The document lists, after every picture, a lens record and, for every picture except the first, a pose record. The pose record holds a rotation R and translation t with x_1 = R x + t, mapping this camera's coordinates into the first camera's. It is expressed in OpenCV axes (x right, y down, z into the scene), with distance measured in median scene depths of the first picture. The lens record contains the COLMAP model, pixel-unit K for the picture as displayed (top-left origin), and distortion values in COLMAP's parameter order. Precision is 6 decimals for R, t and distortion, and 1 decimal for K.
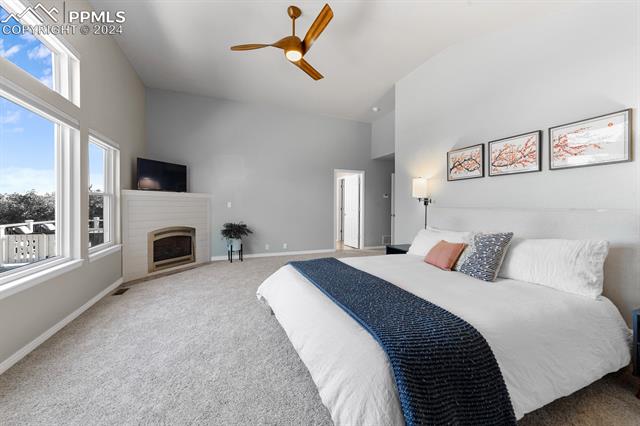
lens RADIAL K [[244.5, 0, 321.1], [0, 244.5, 208.2], [0, 0, 1]] dist [0.000970, 0.000240]
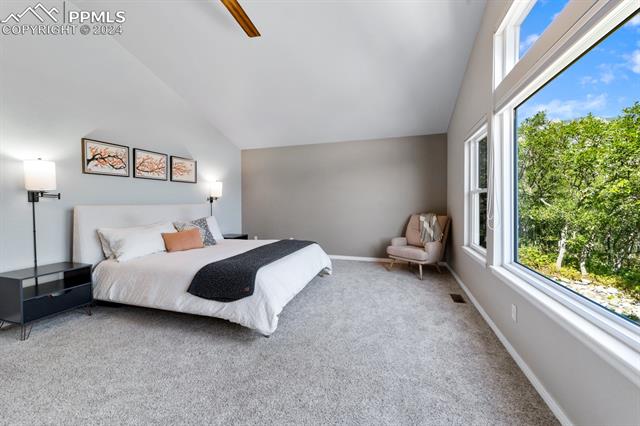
lens RADIAL K [[244.5, 0, 322.0], [0, 244.5, 200.5], [0, 0, 1]] dist [0.000970, 0.000240]
pose [[-0.799763, -0.002786, 0.600310, -0.745625], [0.007166, 0.999874, 0.014186, -0.029396], [-0.600273, 0.015647, -0.799642, 1.408732]]
